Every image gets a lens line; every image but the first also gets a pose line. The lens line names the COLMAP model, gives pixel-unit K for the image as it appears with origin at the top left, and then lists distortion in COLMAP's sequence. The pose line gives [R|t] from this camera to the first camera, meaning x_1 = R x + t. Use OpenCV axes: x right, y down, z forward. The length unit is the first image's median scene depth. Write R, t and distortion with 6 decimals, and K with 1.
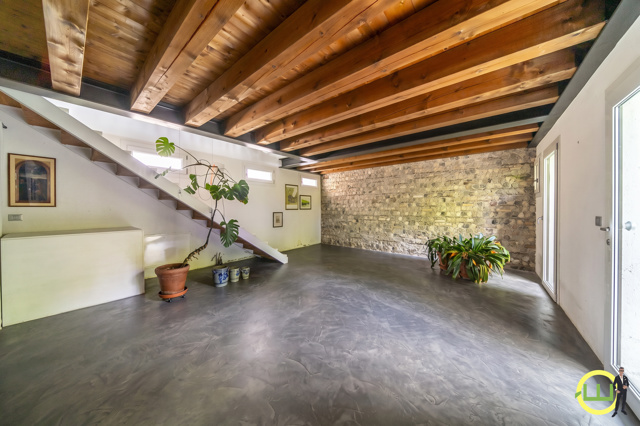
lens RADIAL K [[203.8, 0, 330.2], [0, 203.8, 212.3], [0, 0, 1]] dist [-0.007333, 0.000511]
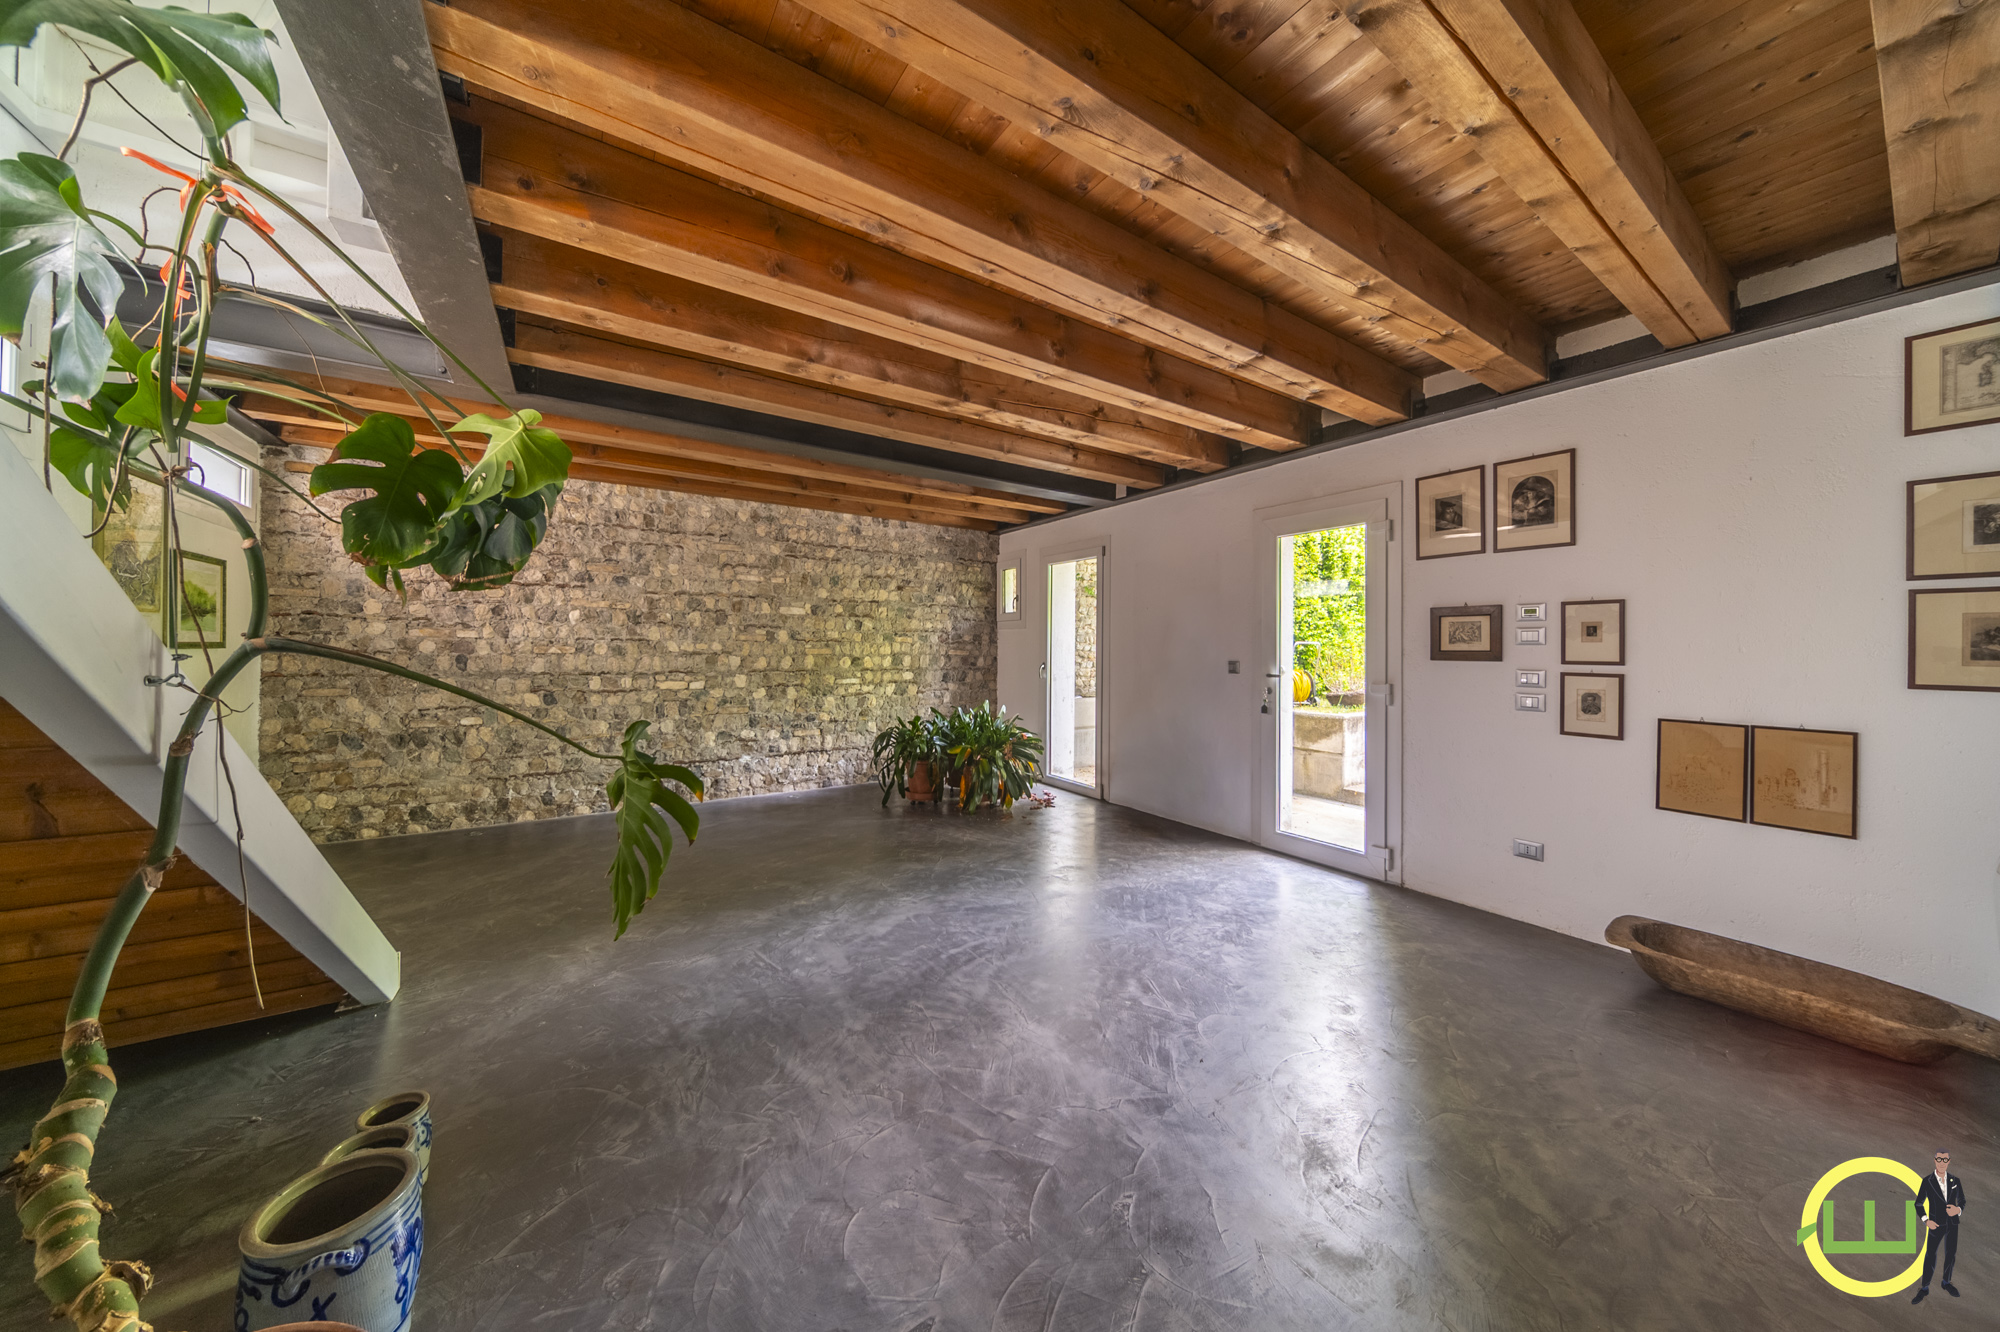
lens RADIAL K [[637.0, 0, 997.8], [0, 637.0, 649.4], [0, 0, 1]] dist [-0.007333, 0.000511]
pose [[0.324774, 0.003427, 0.945785, -0.500466], [0.008586, 0.999942, -0.006571, -0.005810], [-0.945753, 0.010254, 0.324726, 0.387530]]
